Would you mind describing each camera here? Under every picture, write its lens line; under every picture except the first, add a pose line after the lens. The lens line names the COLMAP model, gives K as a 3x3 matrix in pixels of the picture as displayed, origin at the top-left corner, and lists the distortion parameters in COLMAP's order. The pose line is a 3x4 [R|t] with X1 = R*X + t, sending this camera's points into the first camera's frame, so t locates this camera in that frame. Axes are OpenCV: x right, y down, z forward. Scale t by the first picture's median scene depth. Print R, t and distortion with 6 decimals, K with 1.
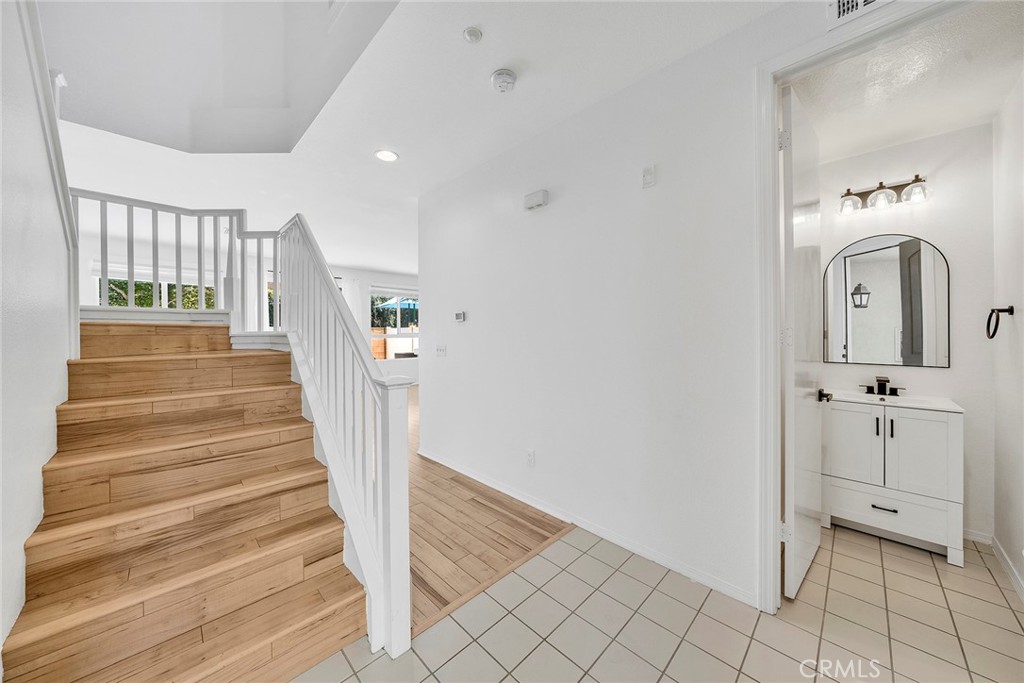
lens RADIAL K [[346.6, 0, 496.1], [0, 346.6, 336.5], [0, 0, 1]] dist [0.003021, -0.000649]
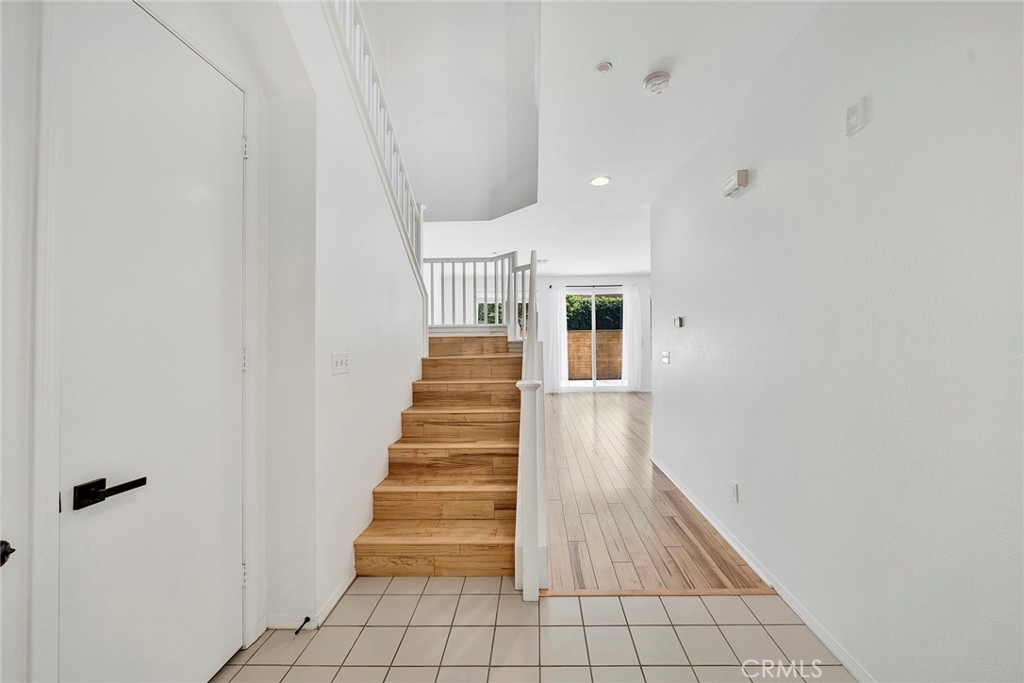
lens RADIAL K [[346.6, 0, 526.0], [0, 346.6, 334.6], [0, 0, 1]] dist [0.003021, -0.000649]
pose [[0.711812, -0.010033, -0.702299, 0.441454], [0.006357, 0.999949, -0.007843, -0.033927], [0.702342, 0.001118, 0.711839, 0.062760]]
